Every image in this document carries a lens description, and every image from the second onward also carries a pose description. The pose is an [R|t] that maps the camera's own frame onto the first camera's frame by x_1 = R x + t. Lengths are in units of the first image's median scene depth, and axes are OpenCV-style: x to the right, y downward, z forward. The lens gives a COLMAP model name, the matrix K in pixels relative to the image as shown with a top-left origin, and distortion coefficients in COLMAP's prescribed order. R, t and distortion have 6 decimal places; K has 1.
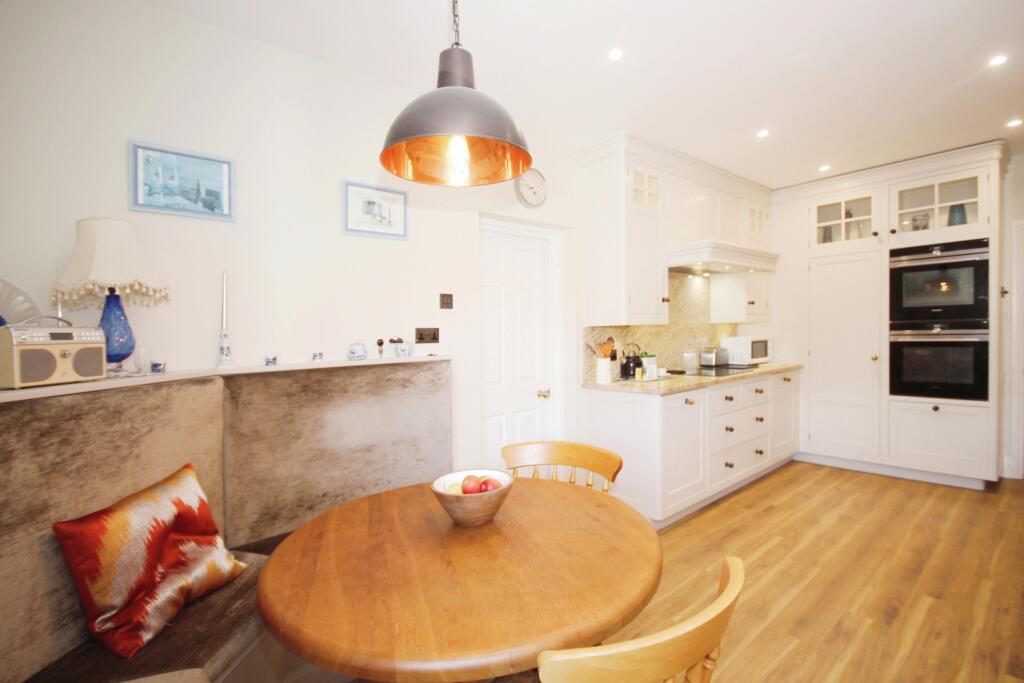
lens RADIAL K [[474.8, 0, 512.4], [0, 474.8, 338.7], [0, 0, 1]] dist [0.001877, -0.014275]
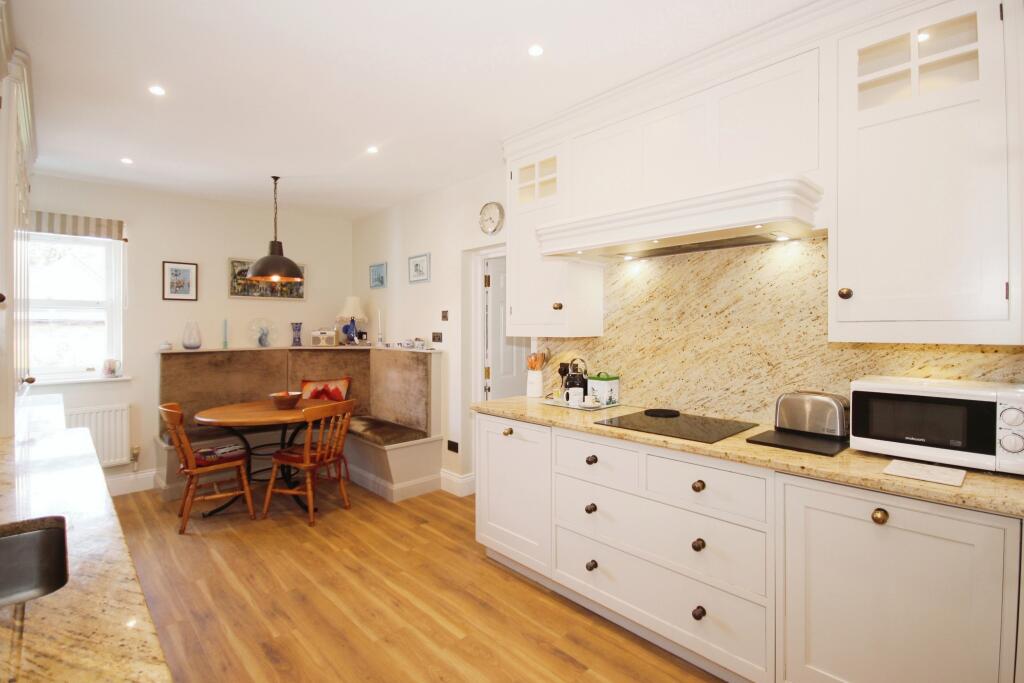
lens RADIAL K [[478.4, 0, 511.0], [0, 478.4, 314.2], [0, 0, 1]] dist [0.001811, 0.000032]
pose [[0.059605, 0.004372, -0.998212, 1.492599], [-0.010111, 0.999942, 0.003776, -0.096044], [0.998171, 0.009868, 0.059646, 1.171543]]
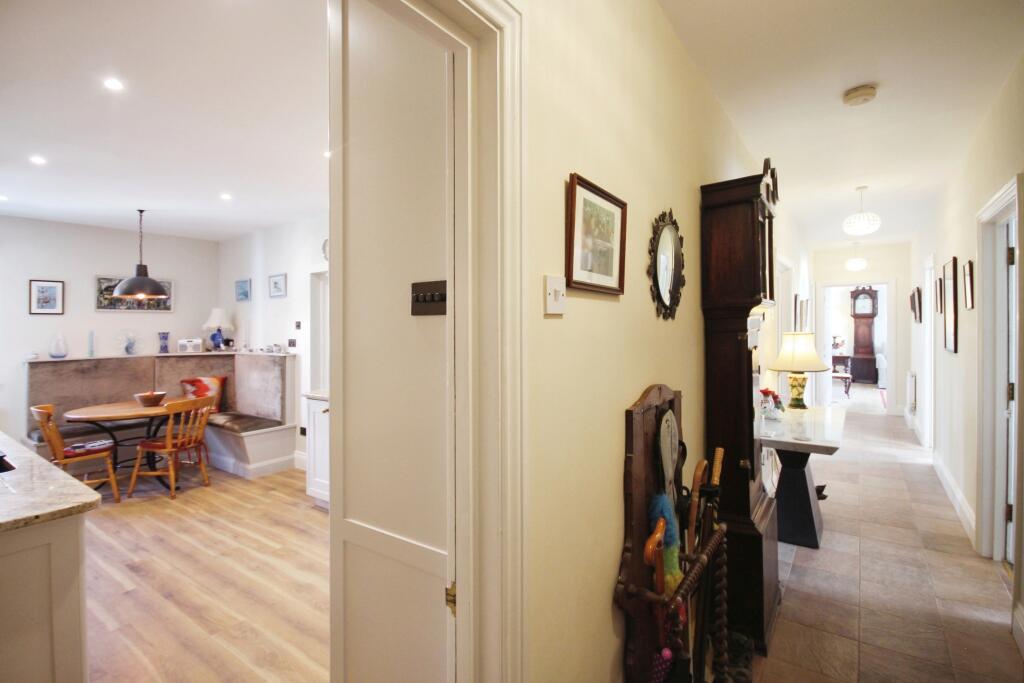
lens RADIAL K [[477.4, 0, 518.0], [0, 477.4, 308.5], [0, 0, 1]] dist [0.011442, -0.015194]
pose [[0.254339, -0.010825, -0.967054, 2.016330], [-0.001408, 0.999932, -0.011563, -0.130886], [0.967114, 0.004303, 0.254307, 1.423507]]
